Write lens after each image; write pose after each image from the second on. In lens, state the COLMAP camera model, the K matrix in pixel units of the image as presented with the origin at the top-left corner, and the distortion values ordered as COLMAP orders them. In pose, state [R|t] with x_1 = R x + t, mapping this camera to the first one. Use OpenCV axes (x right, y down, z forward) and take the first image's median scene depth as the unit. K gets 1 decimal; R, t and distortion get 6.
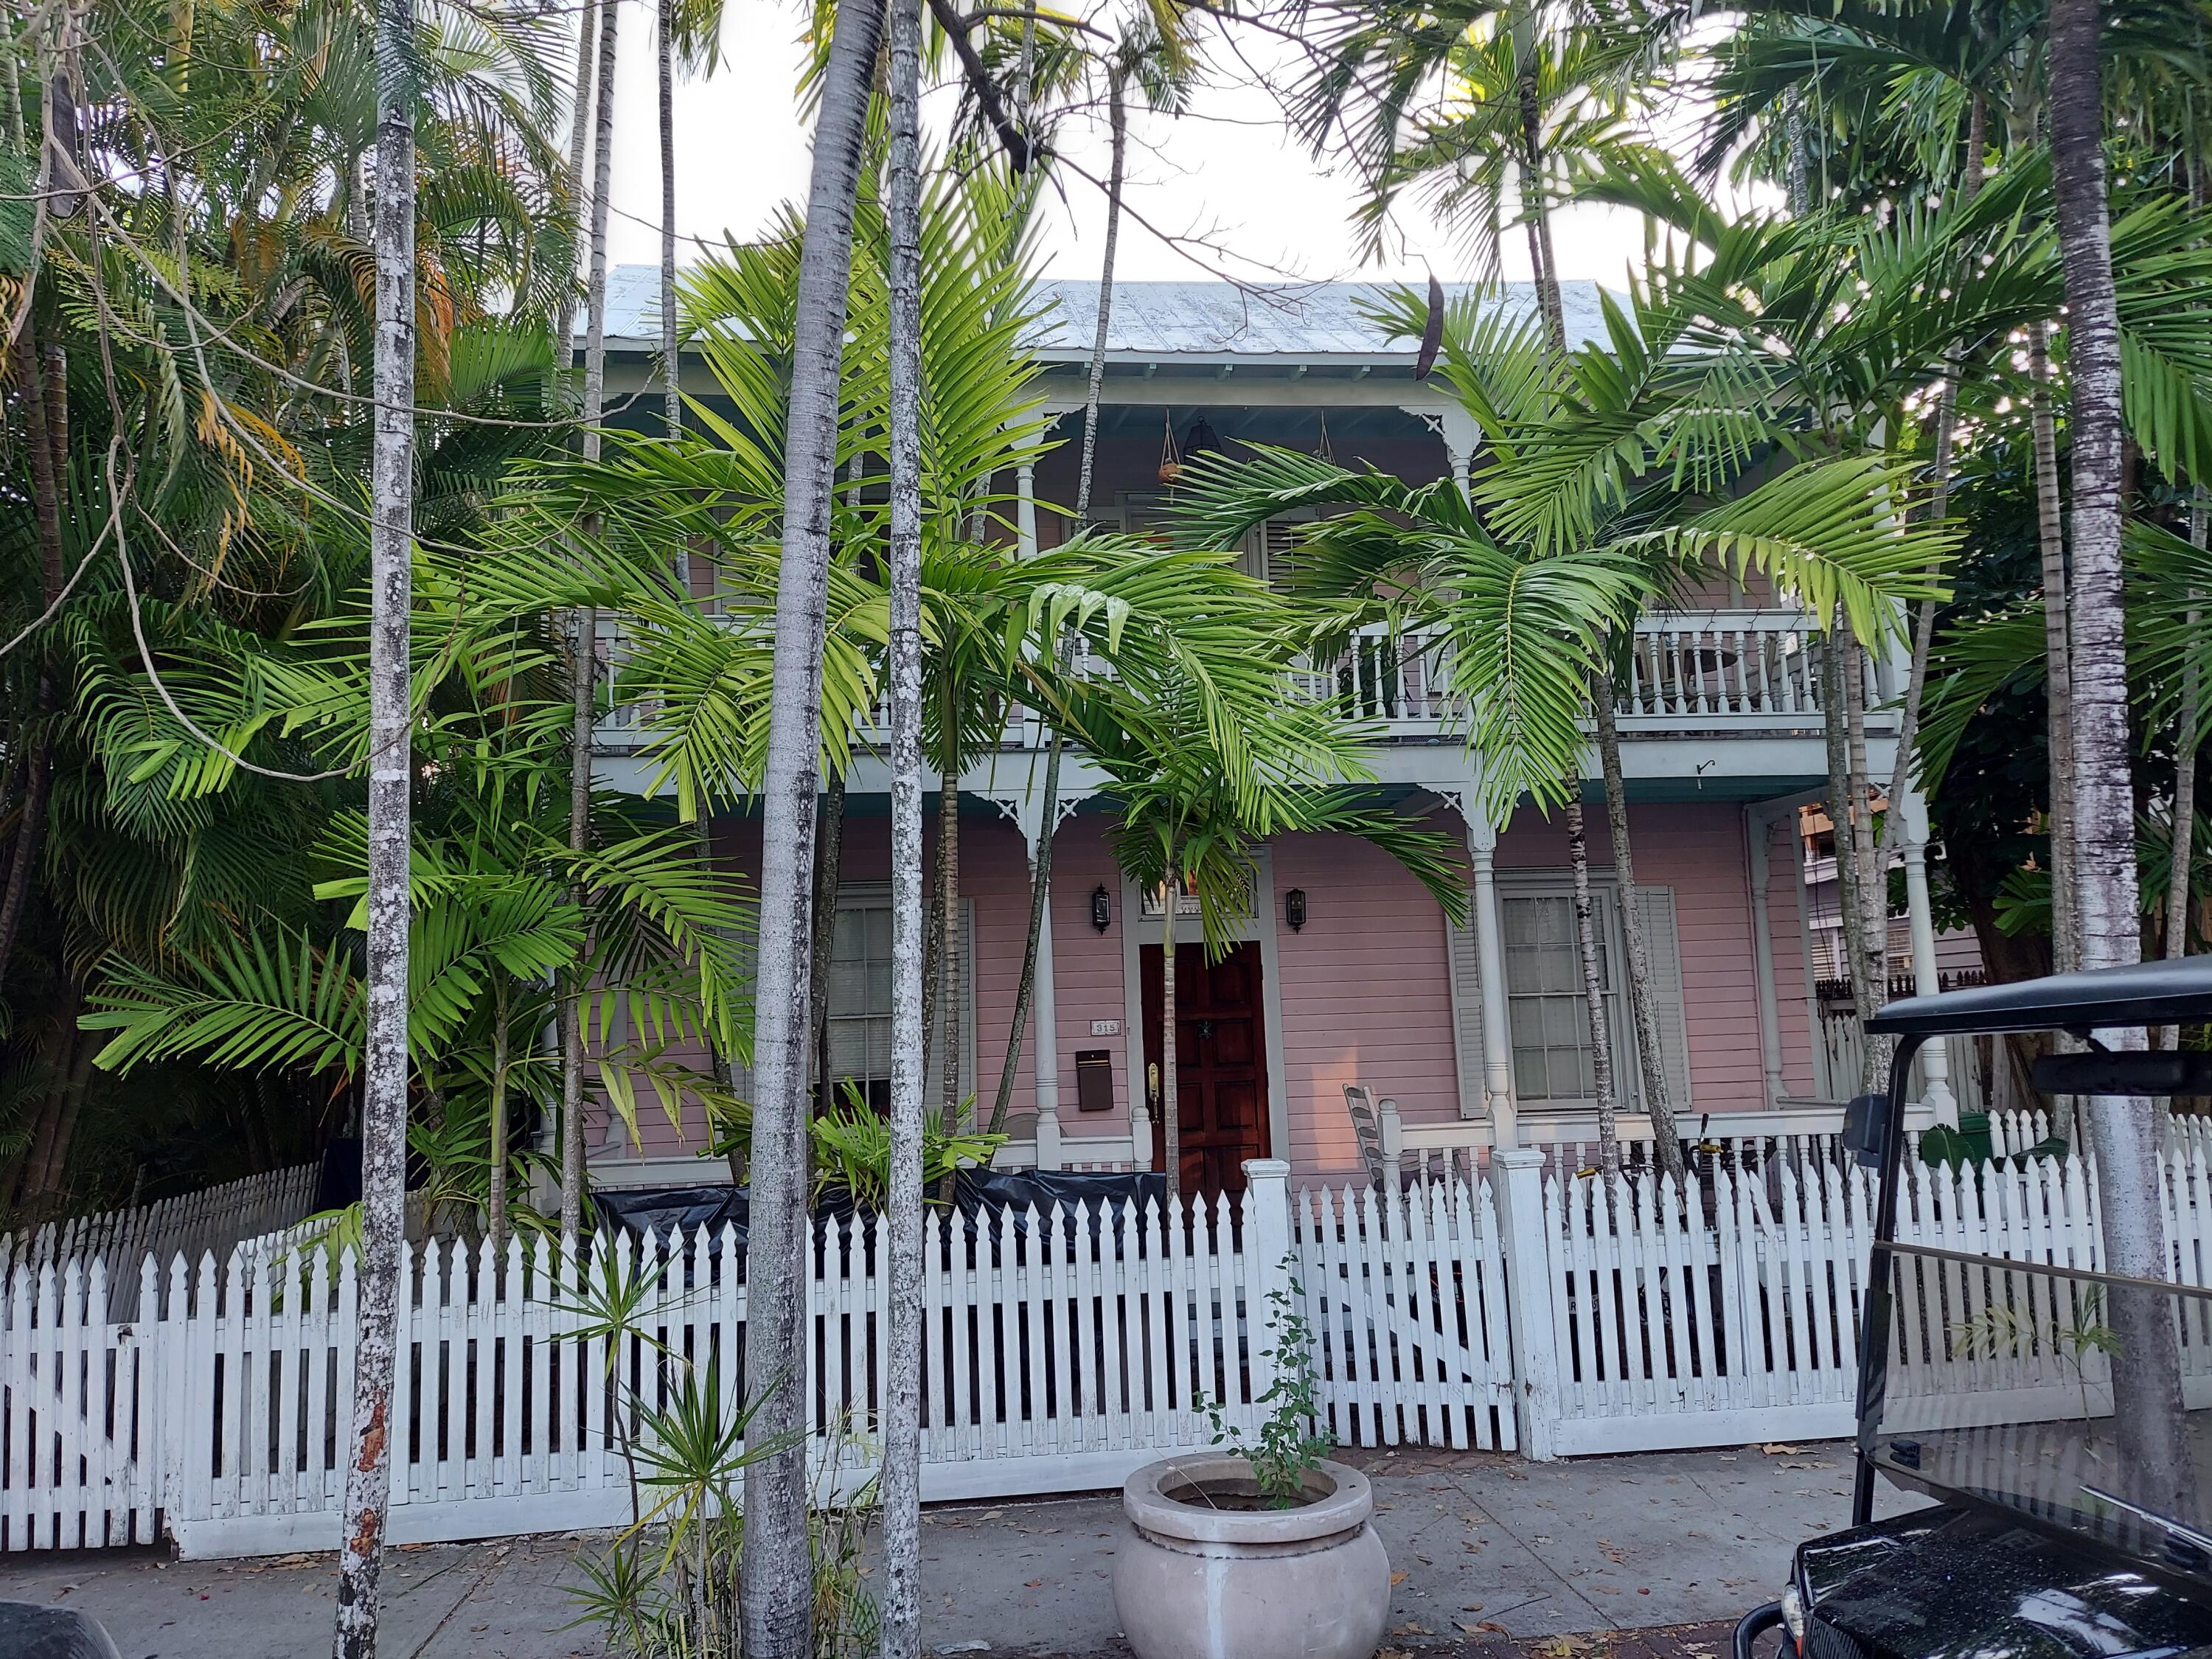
lens RADIAL K [[1578.6, 0, 1106.0], [0, 1578.6, 829.5], [0, 0, 1]] dist [0.019261, -0.000475]
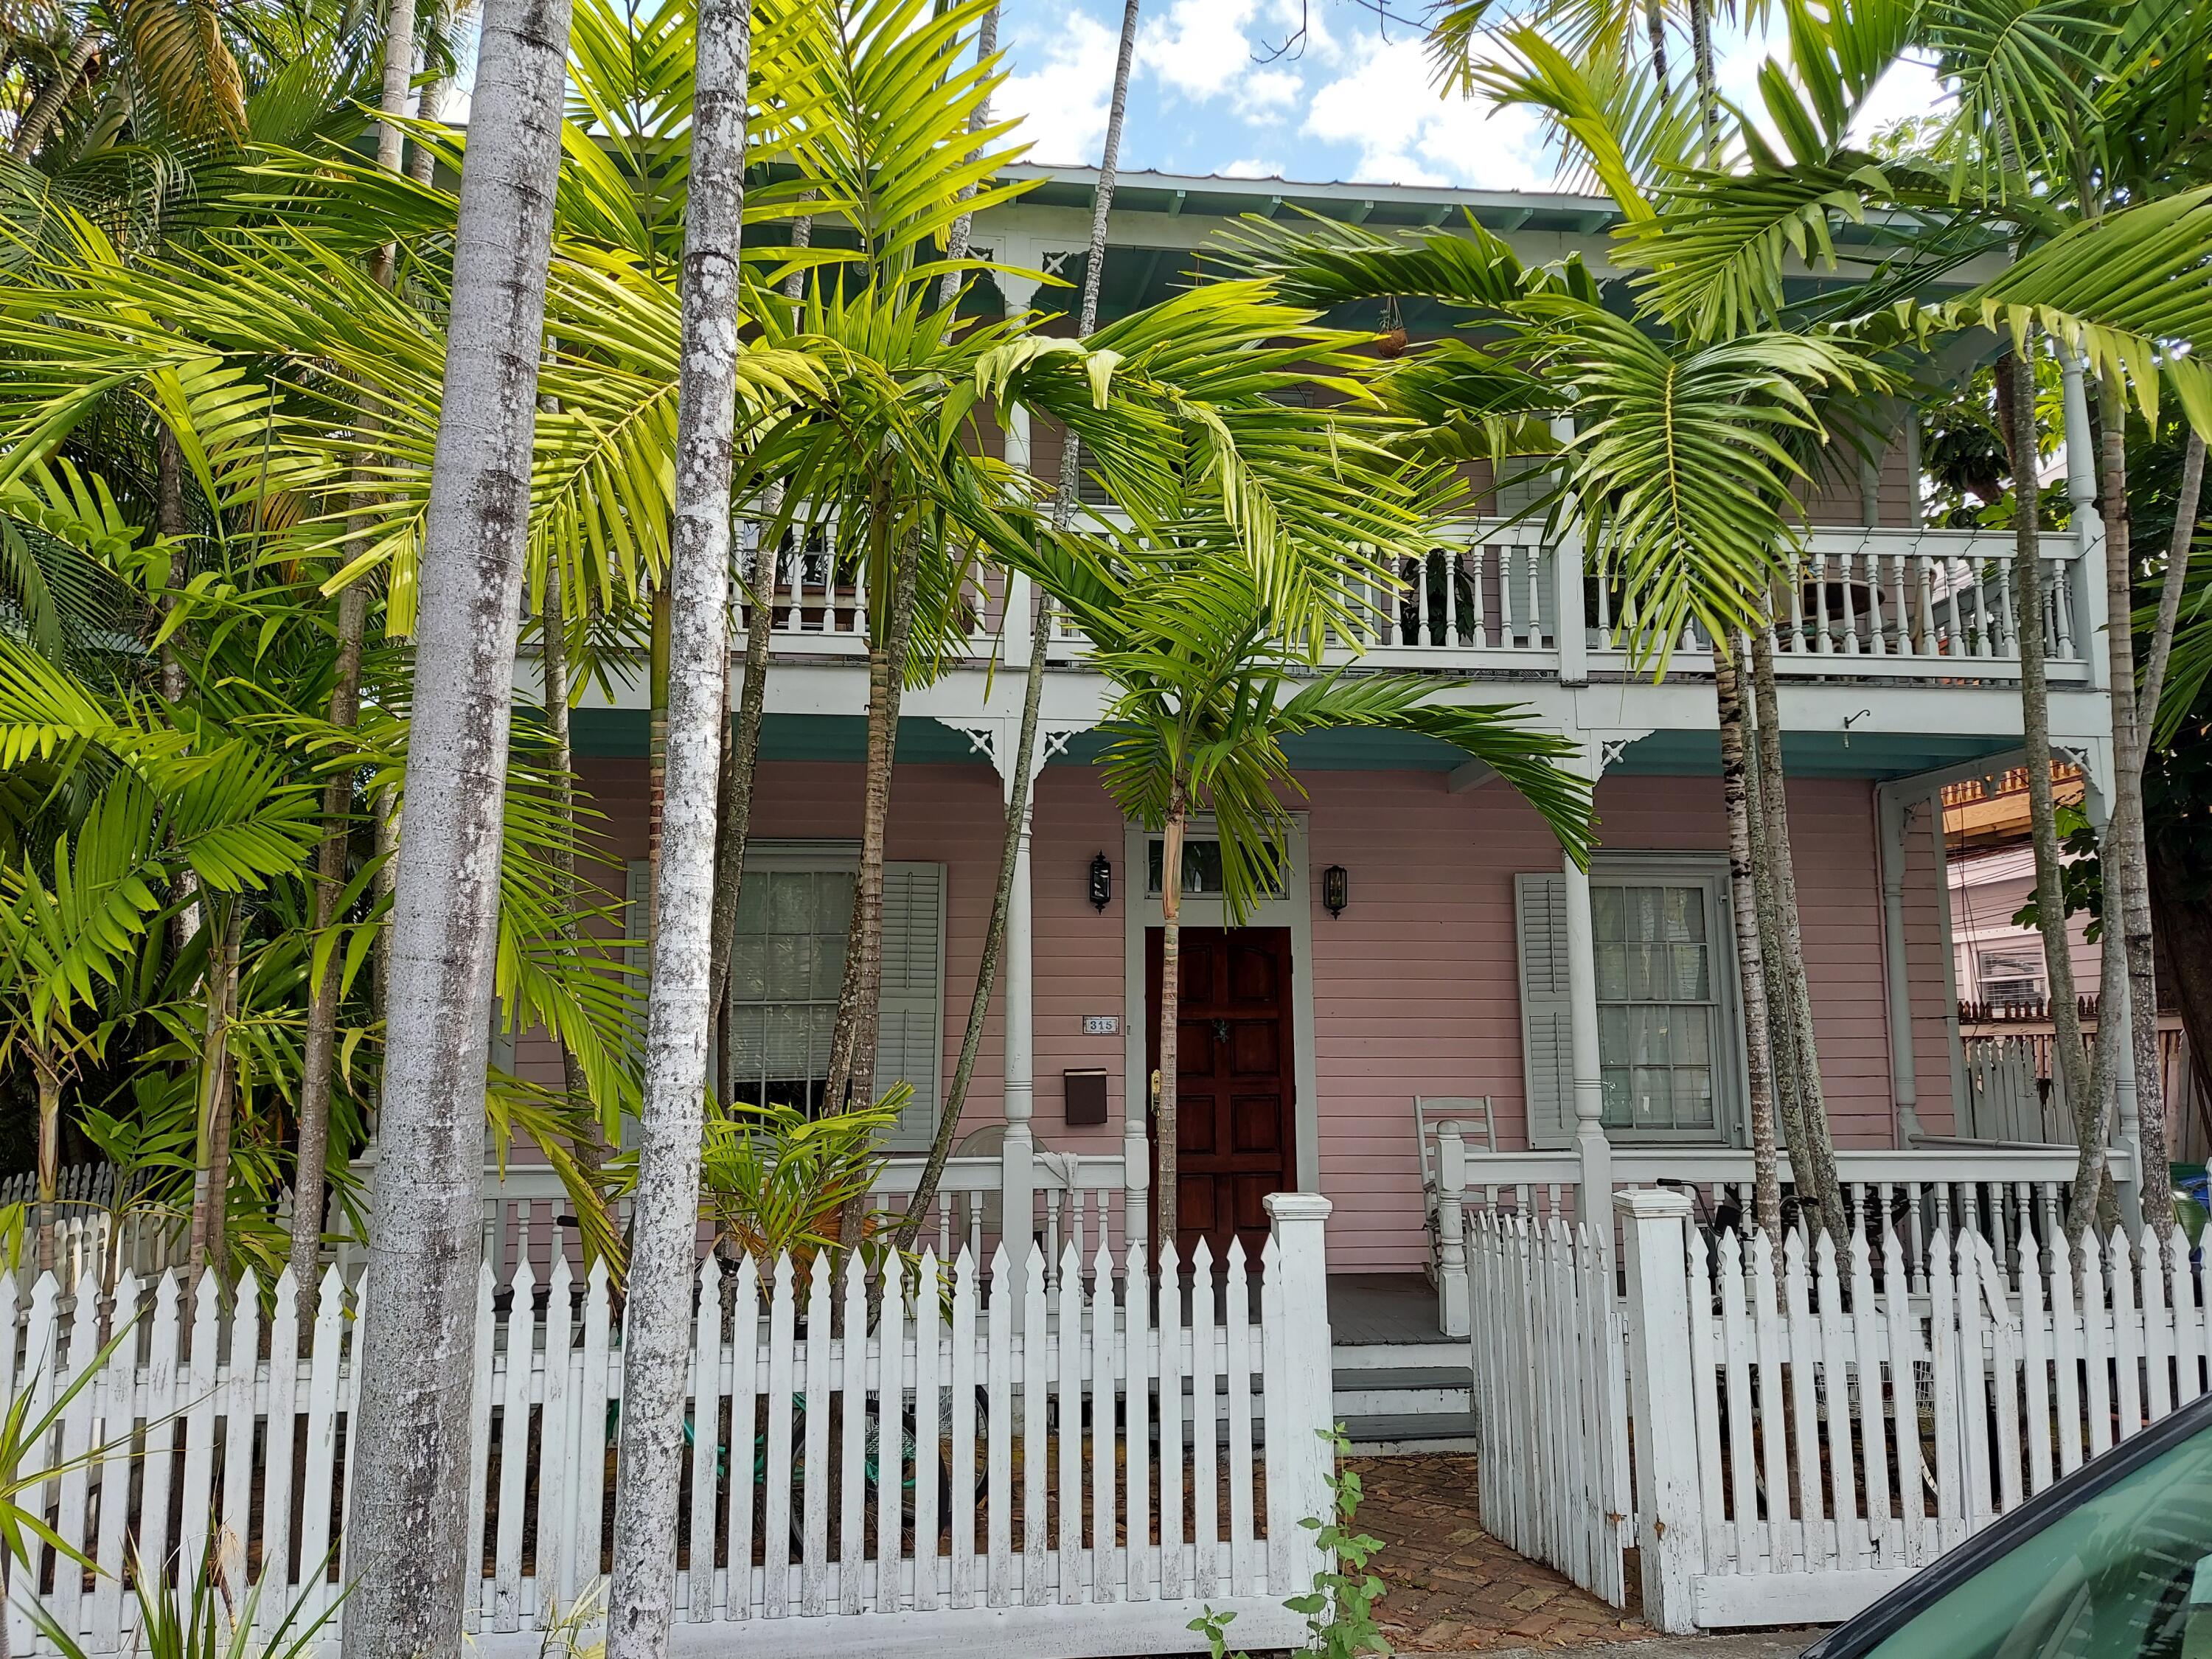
lens RADIAL K [[1558.7, 0, 1113.7], [0, 1558.7, 871.9], [0, 0, 1]] dist [0.006385, 0.000365]
pose [[0.999481, 0.029915, -0.011959, 0.020418], [-0.029783, 0.999496, 0.011024, 0.053801], [0.012283, -0.010662, 0.999868, 0.274332]]
